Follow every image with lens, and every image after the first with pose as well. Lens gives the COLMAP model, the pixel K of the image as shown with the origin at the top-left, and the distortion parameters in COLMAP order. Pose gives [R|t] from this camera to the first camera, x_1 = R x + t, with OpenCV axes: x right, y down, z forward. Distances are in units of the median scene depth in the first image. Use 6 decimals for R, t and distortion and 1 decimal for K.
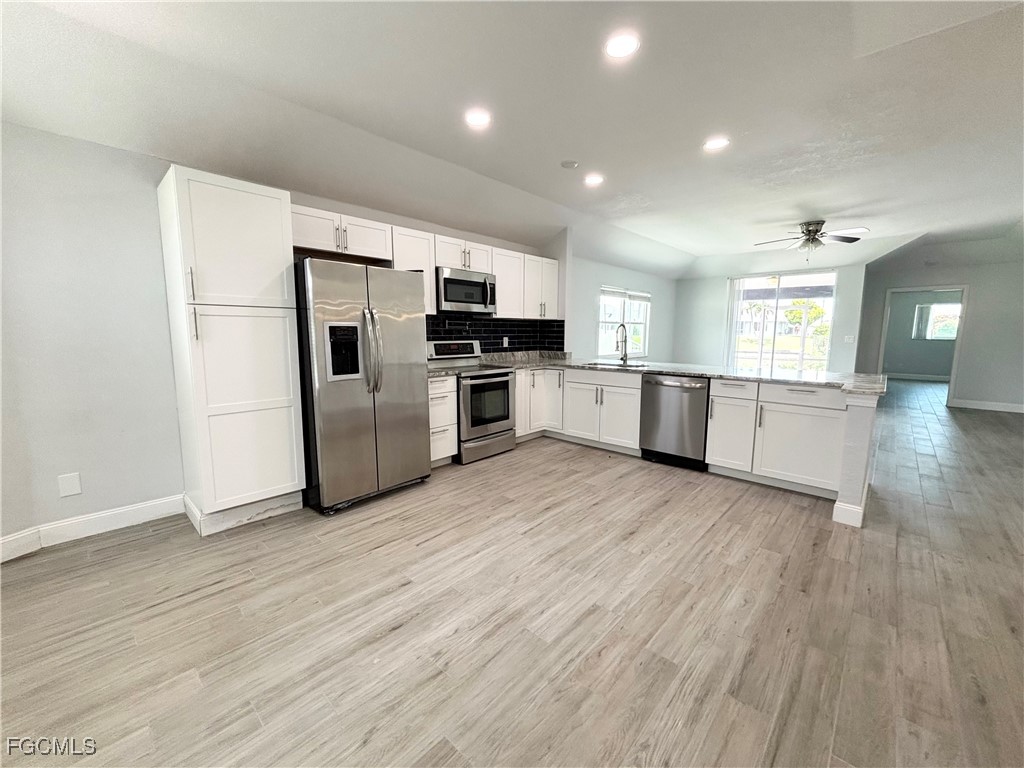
lens RADIAL K [[411.3, 0, 509.9], [0, 411.3, 386.0], [0, 0, 1]] dist [0.003122, 0.000096]
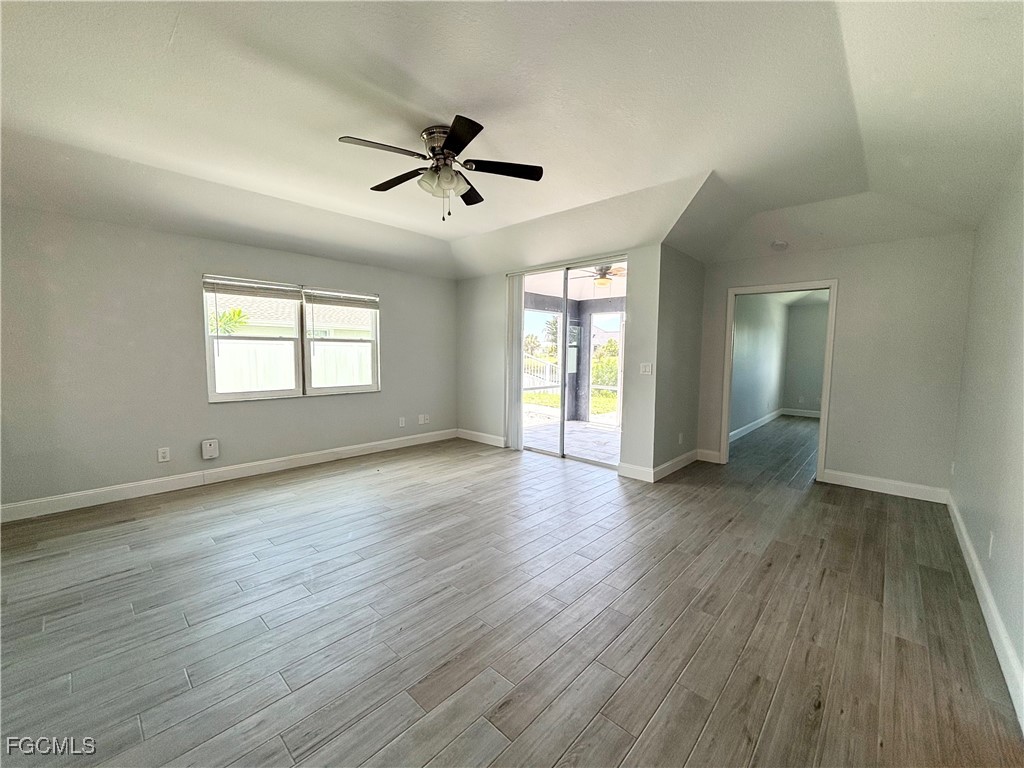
lens RADIAL K [[407.1, 0, 512.0], [0, 407.1, 384.0], [0, 0, 1]] dist [0.008326, -0.000075]
pose [[0.999933, 0.008082, -0.008297, 1.239489], [-0.008507, 0.998585, -0.052496, -0.114788], [0.007861, 0.052563, 0.998587, 0.798340]]
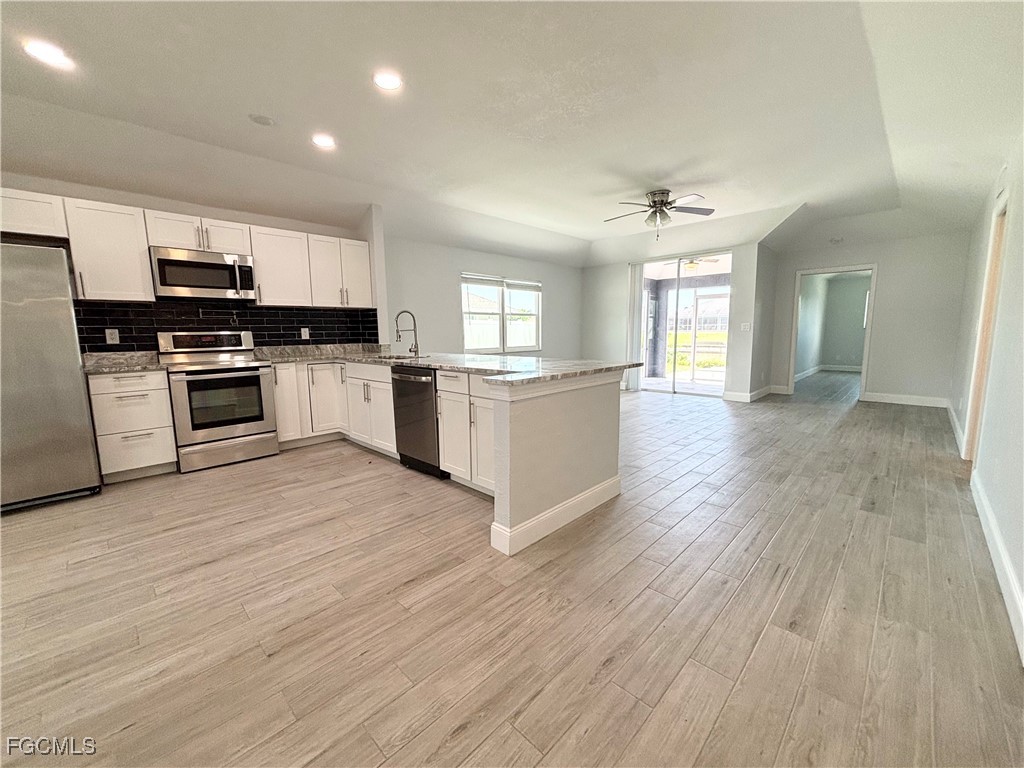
lens RADIAL K [[413.1, 0, 510.3], [0, 413.1, 383.5], [0, 0, 1]] dist [0.003334, 0.000271]
pose [[0.999353, -0.011860, -0.033965, 0.665421], [0.011684, 0.999917, -0.005385, 0.016321], [0.034026, 0.004984, 0.999409, 0.161797]]
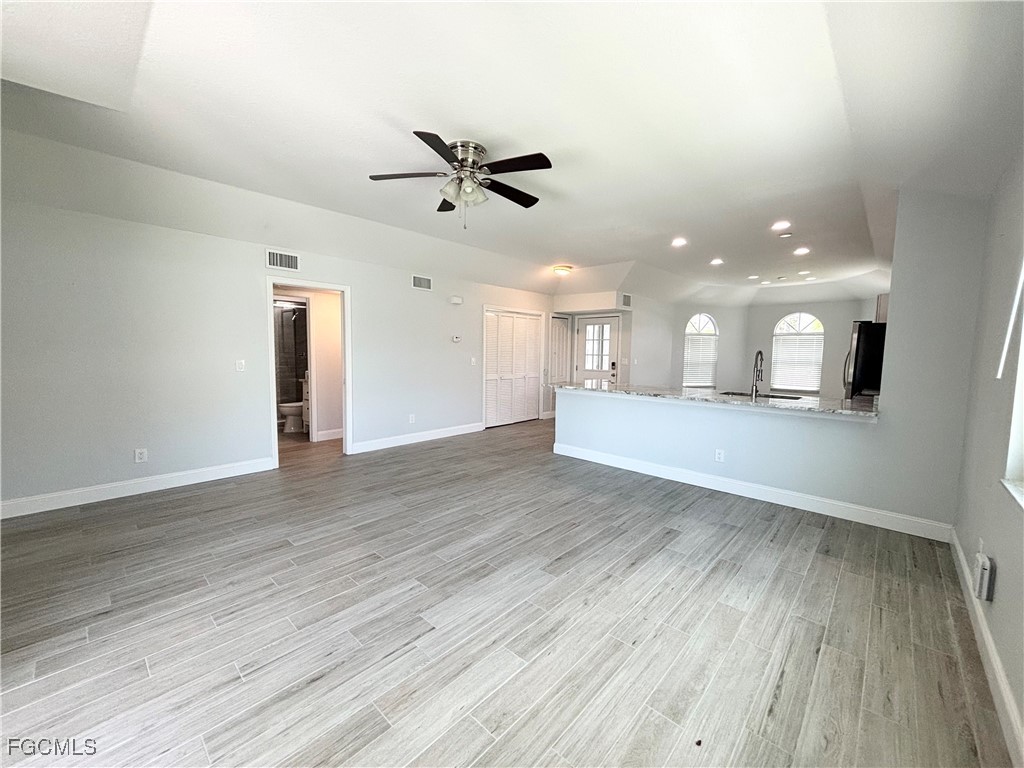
lens RADIAL K [[407.1, 0, 512.0], [0, 407.1, 384.0], [0, 0, 1]] dist [0.008326, -0.000075]
pose [[-0.999819, -0.017478, 0.007578, 0.992108], [-0.015448, 0.976633, 0.214356, -0.336488], [-0.011147, 0.214200, -0.976726, 2.435158]]
